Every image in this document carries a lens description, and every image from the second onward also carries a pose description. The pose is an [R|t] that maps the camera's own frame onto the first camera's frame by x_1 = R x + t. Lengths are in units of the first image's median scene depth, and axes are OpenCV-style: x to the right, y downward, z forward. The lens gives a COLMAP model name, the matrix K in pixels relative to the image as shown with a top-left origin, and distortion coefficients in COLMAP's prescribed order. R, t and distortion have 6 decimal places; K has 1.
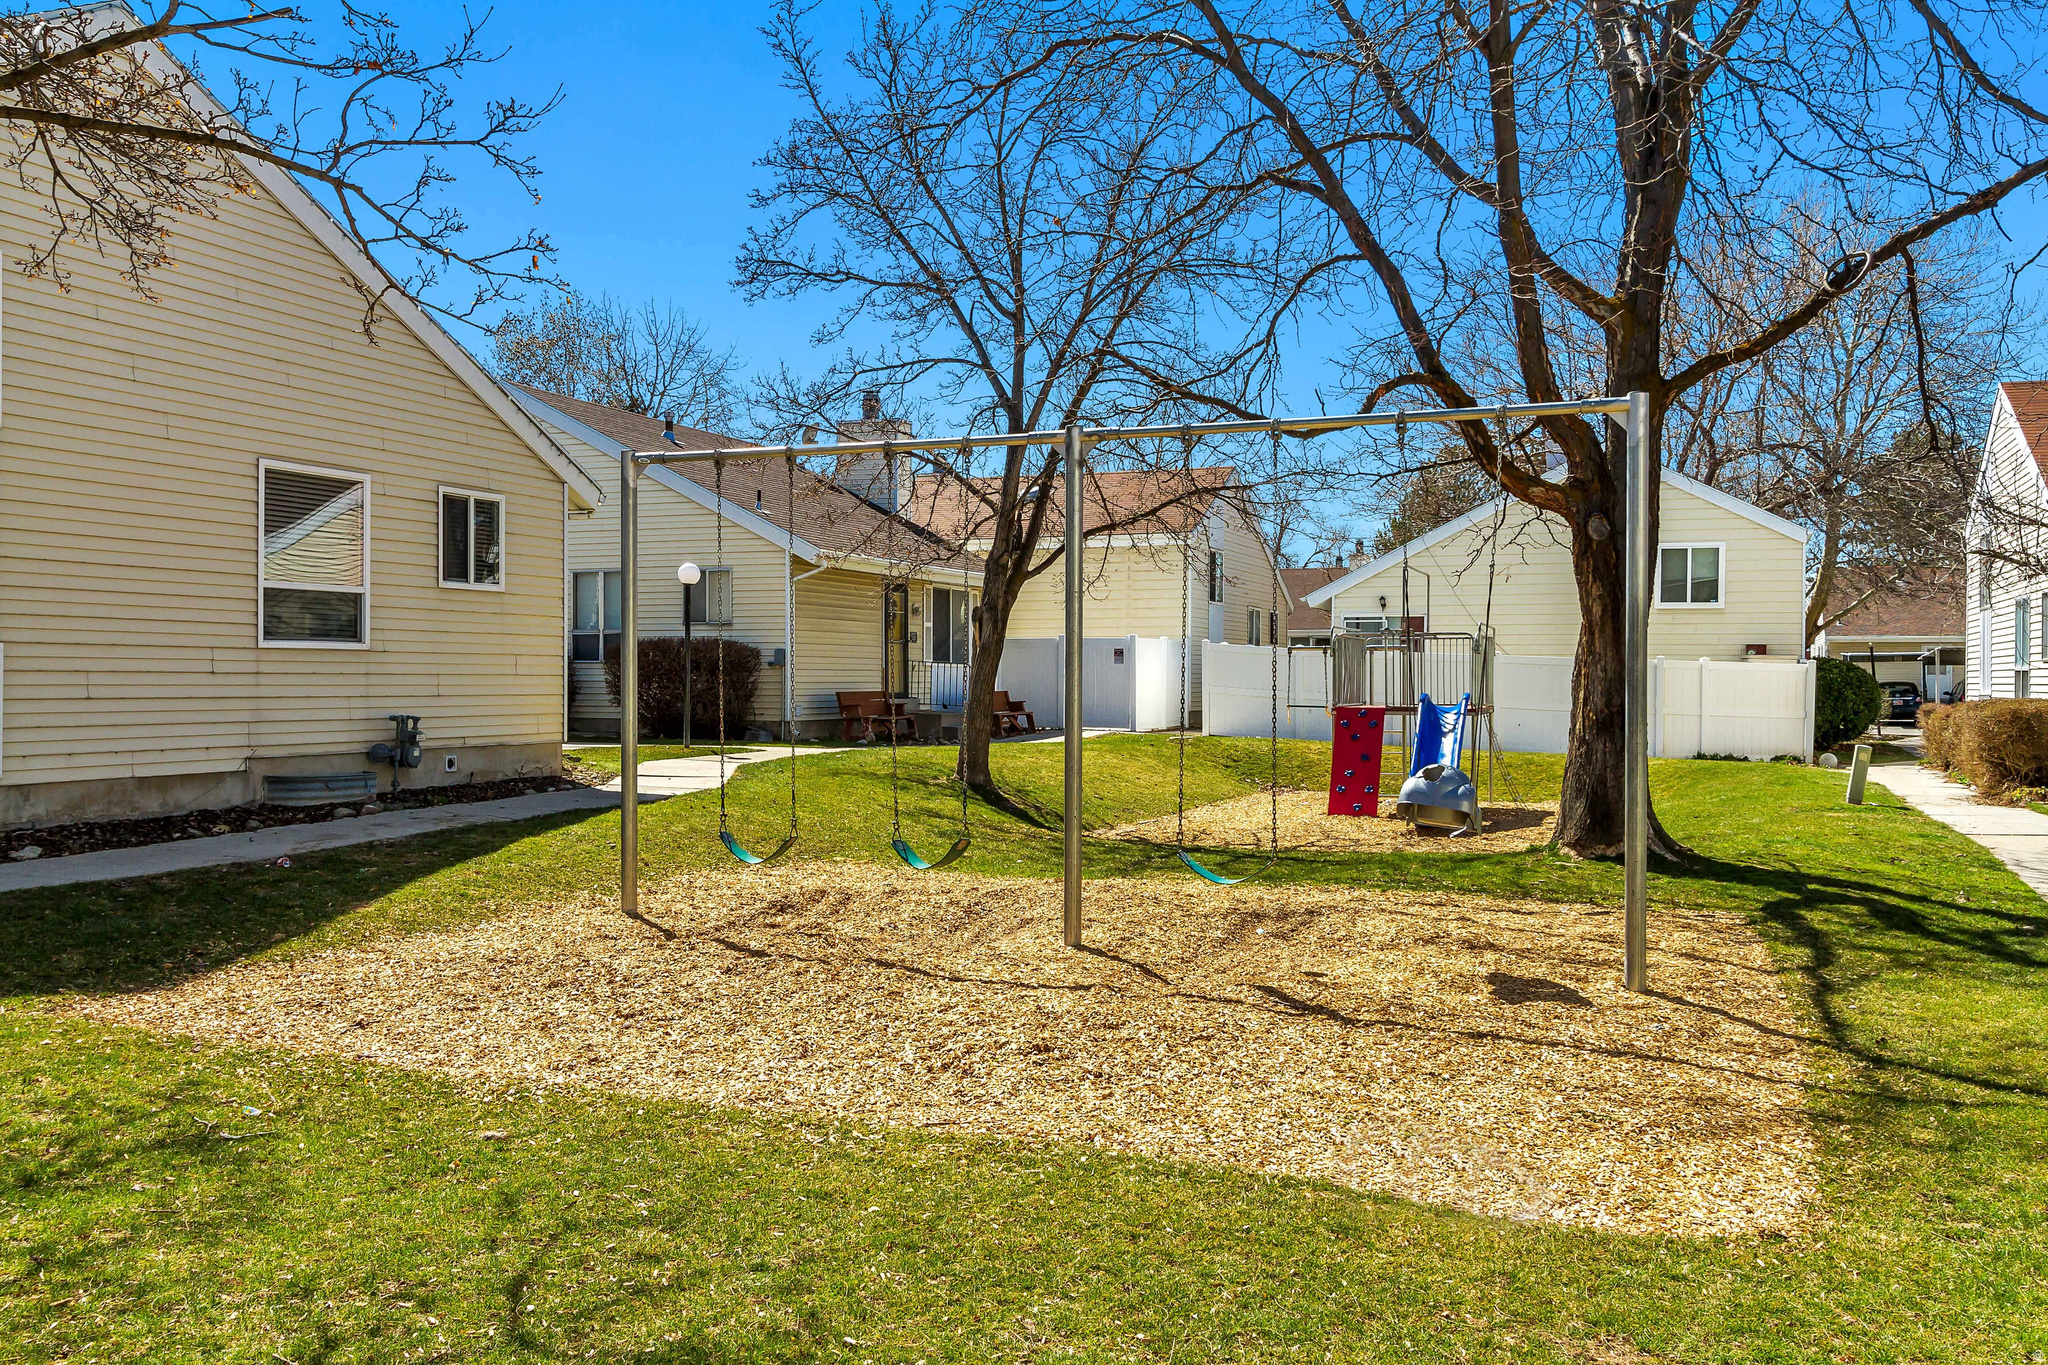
lens RADIAL K [[1634.8, 0, 1020.0], [0, 1634.8, 681.4], [0, 0, 1]] dist [-0.012801, -0.002585]
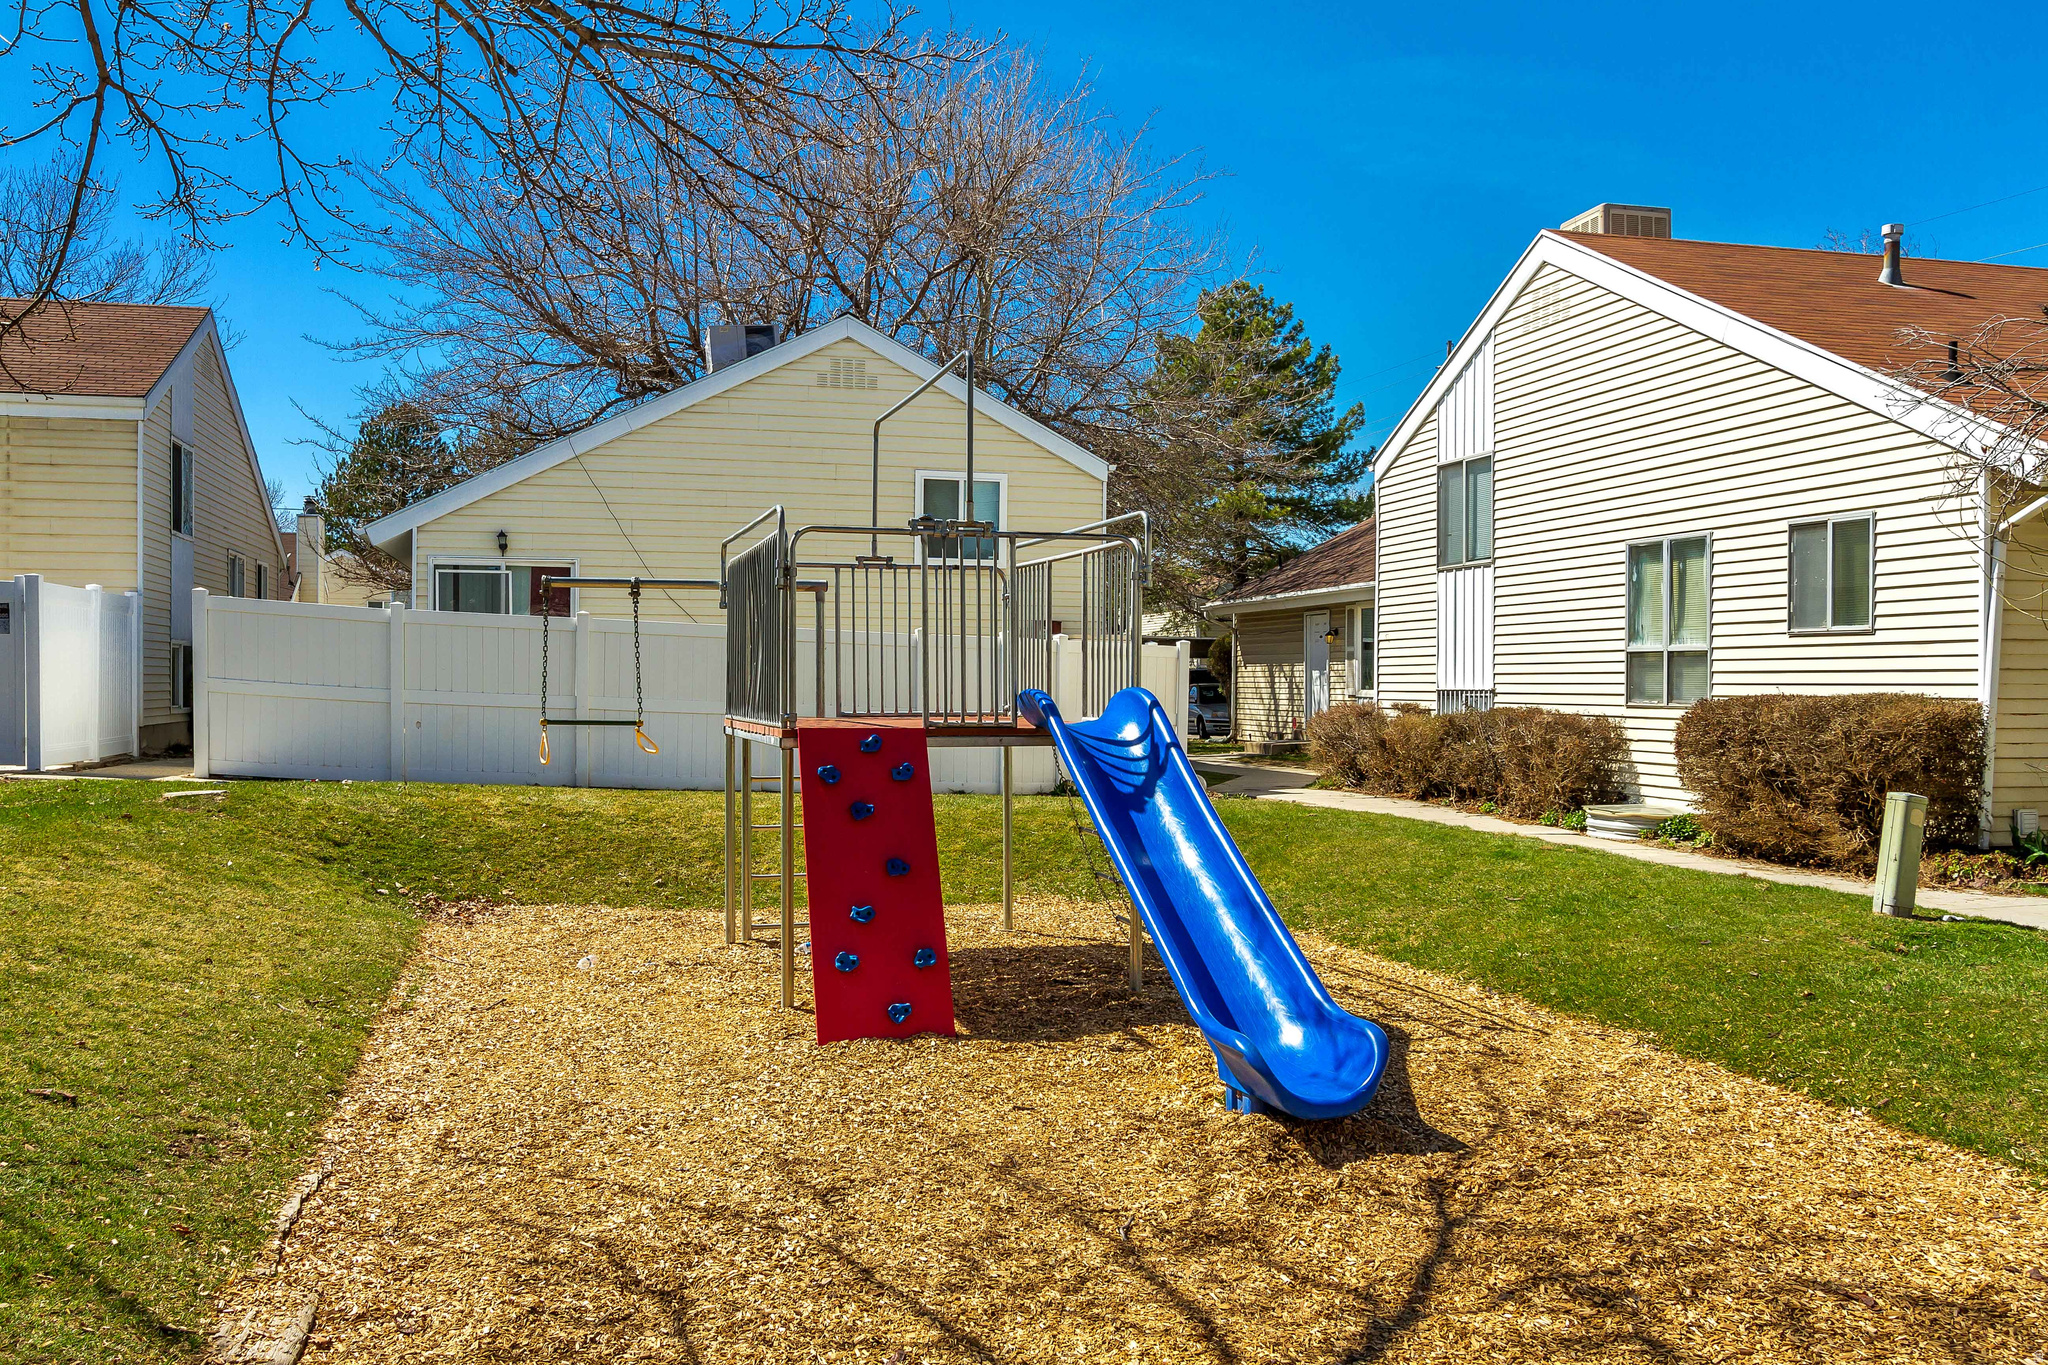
lens RADIAL K [[1710.4, 0, 1021.1], [0, 1710.4, 687.1], [0, 0, 1]] dist [0.005449, 0.000734]
pose [[0.809317, -0.002045, 0.587368, 0.010051], [0.000132, 0.999995, 0.003299, 0.005242], [-0.587372, -0.002593, 0.809313, 0.601960]]
